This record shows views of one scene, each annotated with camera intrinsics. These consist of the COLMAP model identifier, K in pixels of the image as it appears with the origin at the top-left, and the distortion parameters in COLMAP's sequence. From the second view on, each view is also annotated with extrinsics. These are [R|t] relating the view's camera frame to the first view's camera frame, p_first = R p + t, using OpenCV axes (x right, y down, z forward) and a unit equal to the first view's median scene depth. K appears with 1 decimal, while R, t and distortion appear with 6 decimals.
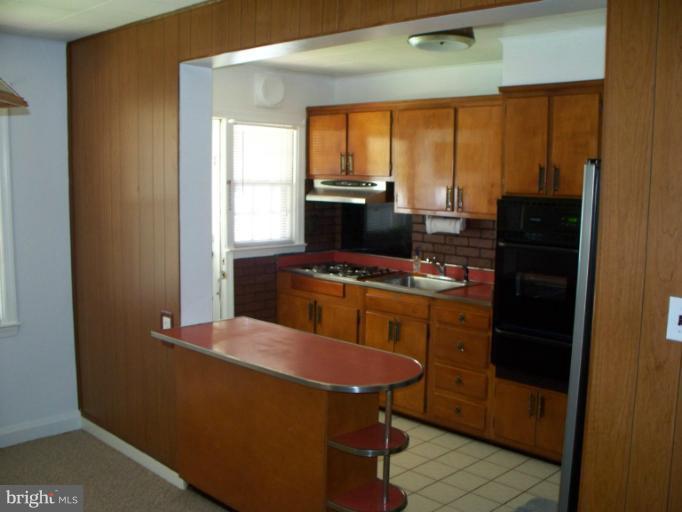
lens RADIAL K [[706.1, 0, 353.3], [0, 706.1, 260.2], [0, 0, 1]] dist [-0.206036, 0.213547]
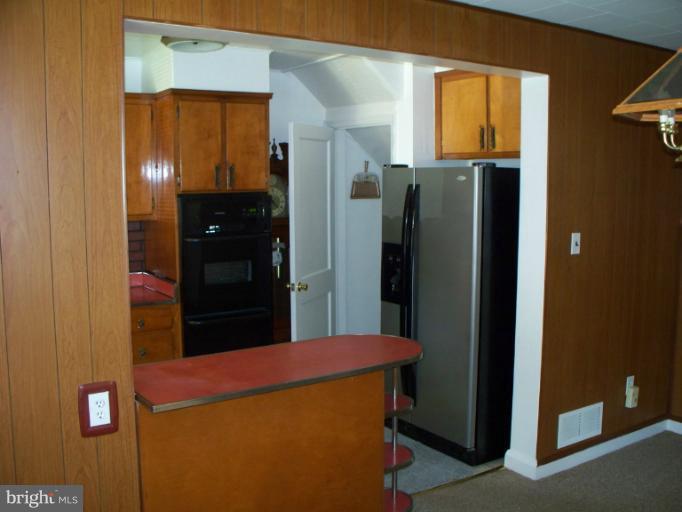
lens RADIAL K [[706.1, 0, 353.3], [0, 706.1, 260.2], [0, 0, 1]] dist [-0.206036, 0.213547]
pose [[0.215955, -0.131808, 0.967466, -0.790071], [0.122324, 0.986692, 0.107123, -0.079534], [-0.968711, 0.095211, 0.229204, 0.557772]]
